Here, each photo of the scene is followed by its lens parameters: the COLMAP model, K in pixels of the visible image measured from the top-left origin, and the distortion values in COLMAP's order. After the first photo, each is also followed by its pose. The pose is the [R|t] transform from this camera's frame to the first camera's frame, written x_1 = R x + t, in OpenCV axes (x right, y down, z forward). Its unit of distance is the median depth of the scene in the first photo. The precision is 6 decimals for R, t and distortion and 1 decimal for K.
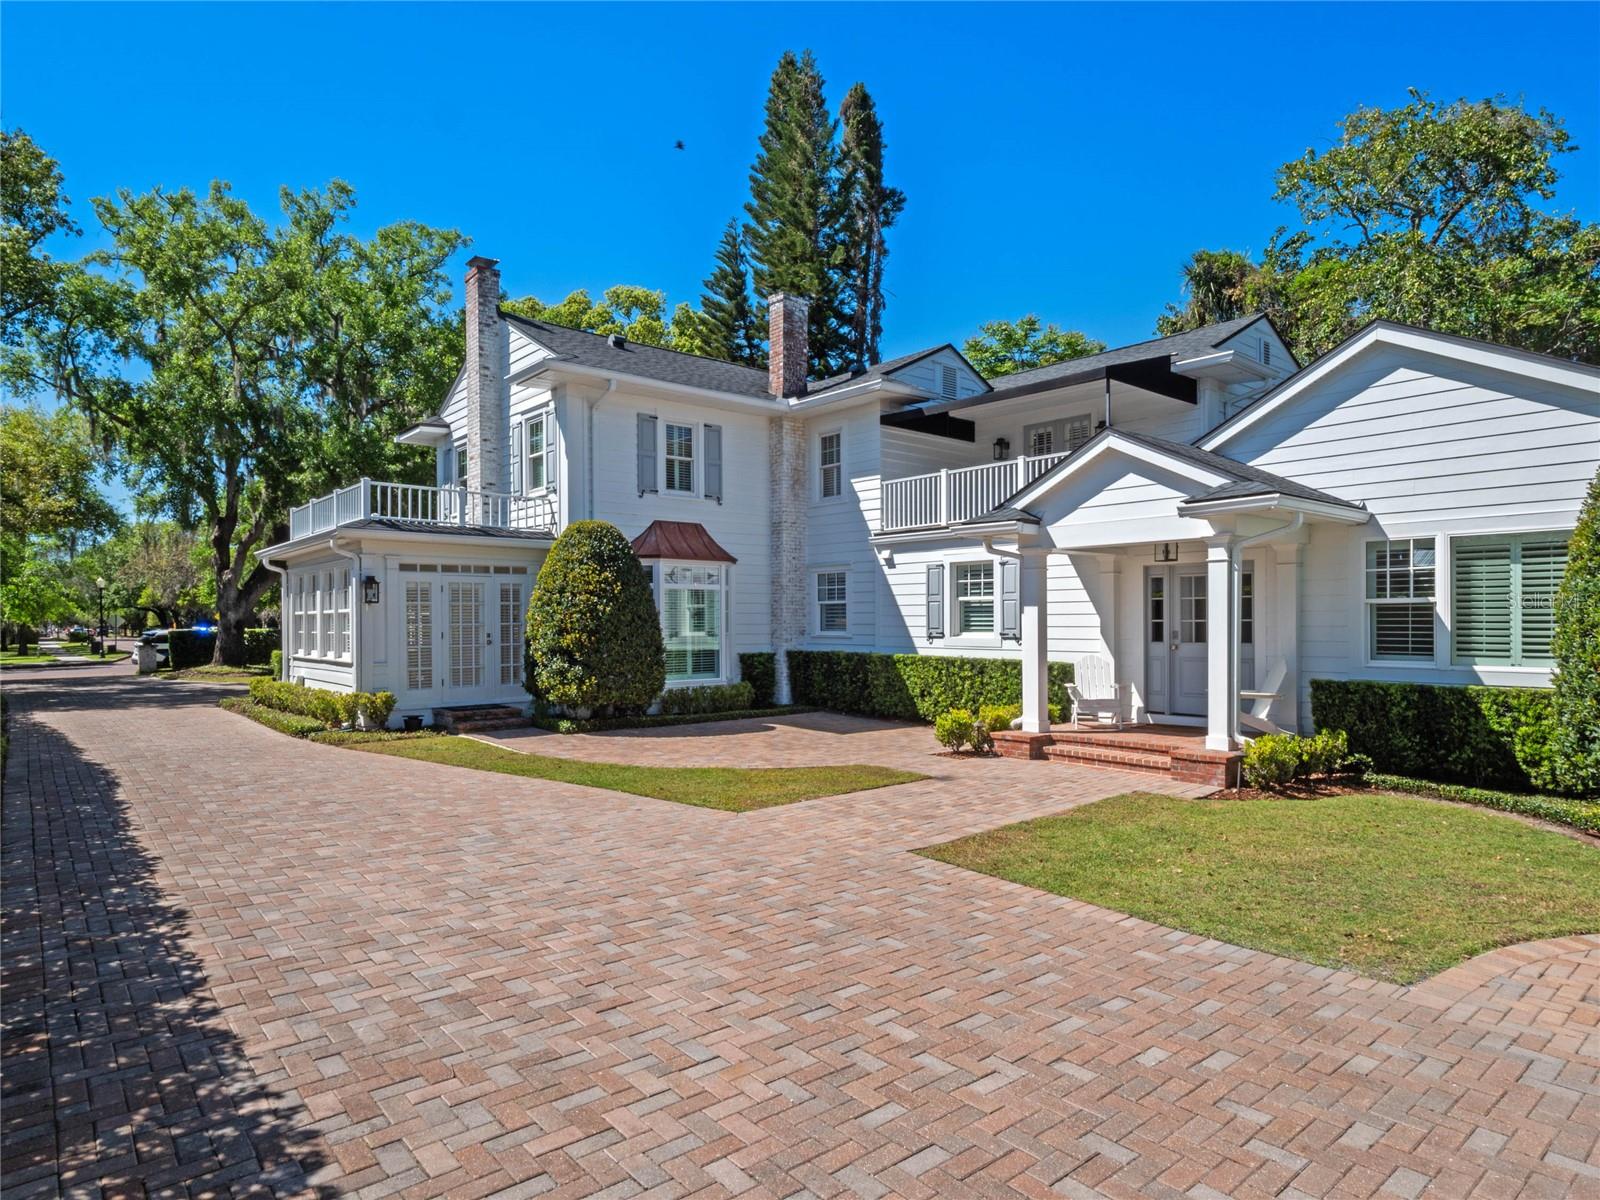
lens RADIAL K [[926.0, 0, 801.1], [0, 926.0, 631.2], [0, 0, 1]] dist [0.014914, -0.000209]
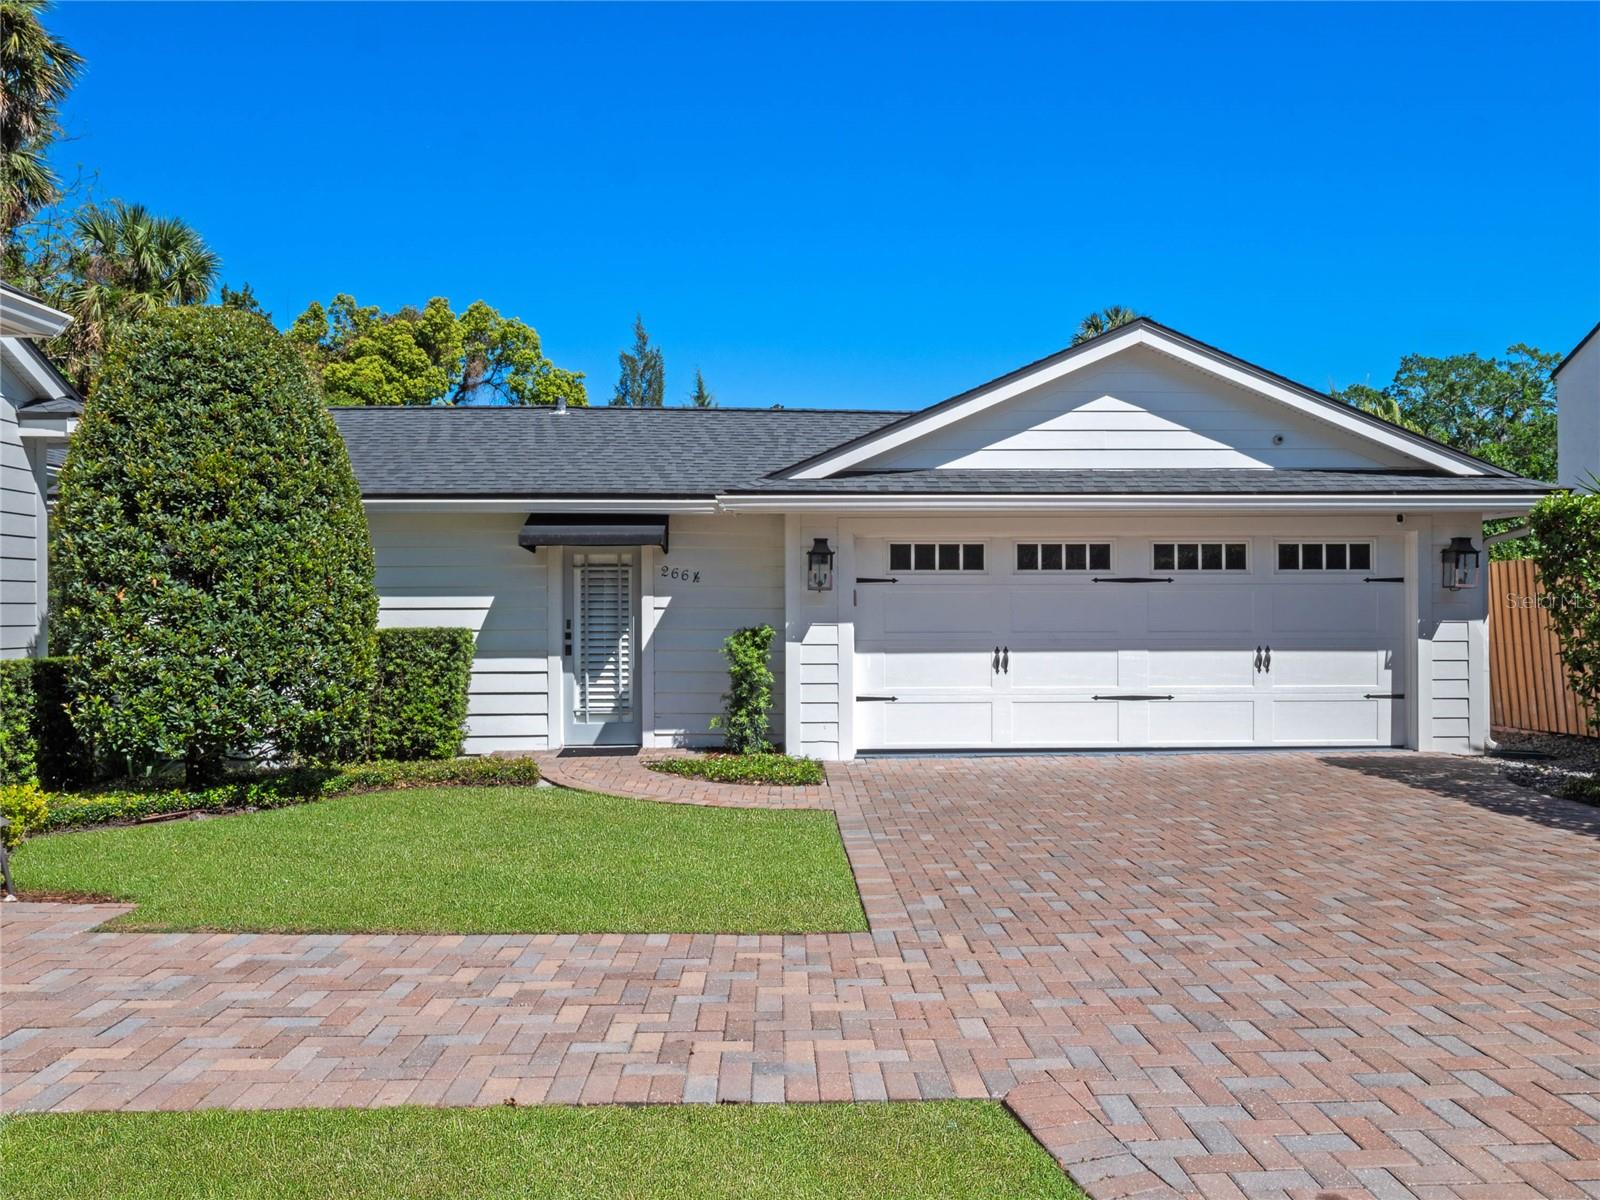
lens RADIAL K [[1204.5, 0, 800.0], [0, 1204.5, 600.0], [0, 0, 1]] dist [0.006704, 0.001808]
pose [[-0.788512, 0.011238, 0.614917, -0.149909], [0.013337, 0.999910, -0.001172, 0.014659], [-0.614875, 0.007277, -0.788591, 0.764544]]
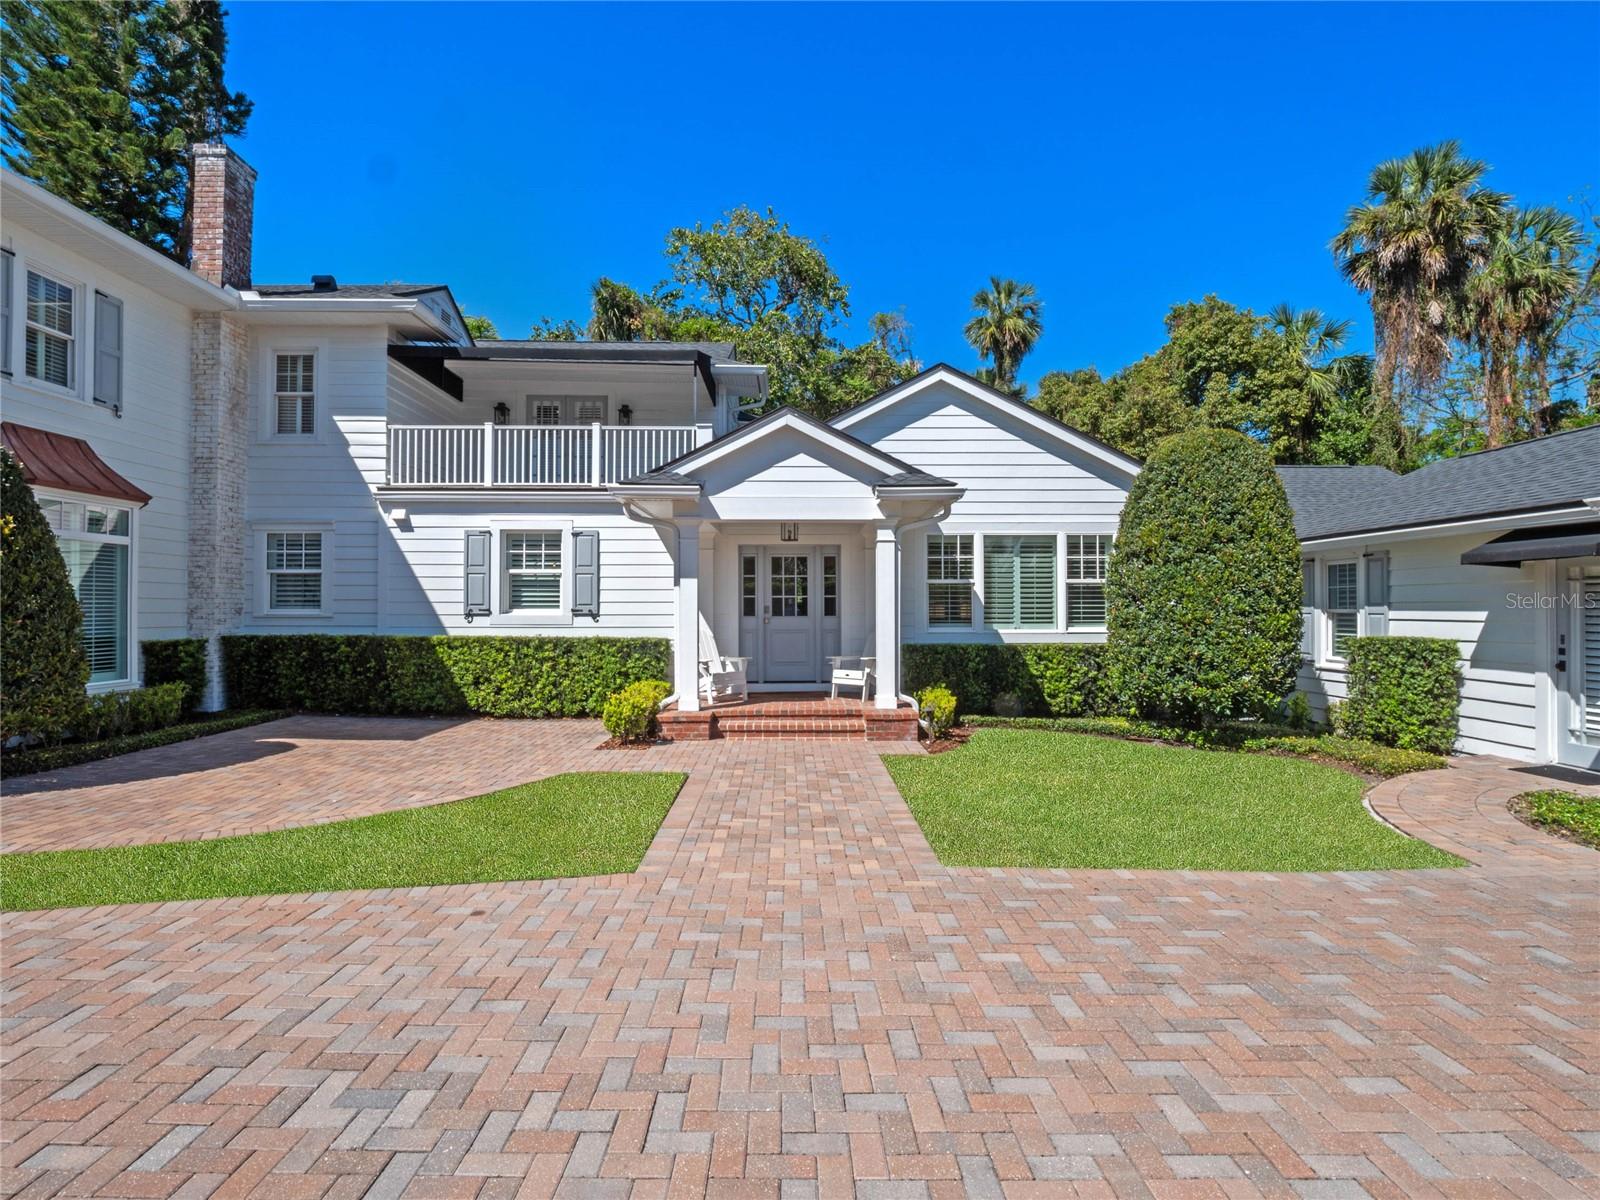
lens RADIAL K [[789.0, 0, 800.0], [0, 789.0, 600.0], [0, 0, 1]] dist [-0.010635, -0.000692]
pose [[0.639065, 0.010917, 0.769075, -0.234493], [0.006446, 0.999788, -0.019548, 0.009312], [-0.769125, 0.017449, 0.638860, 0.310186]]
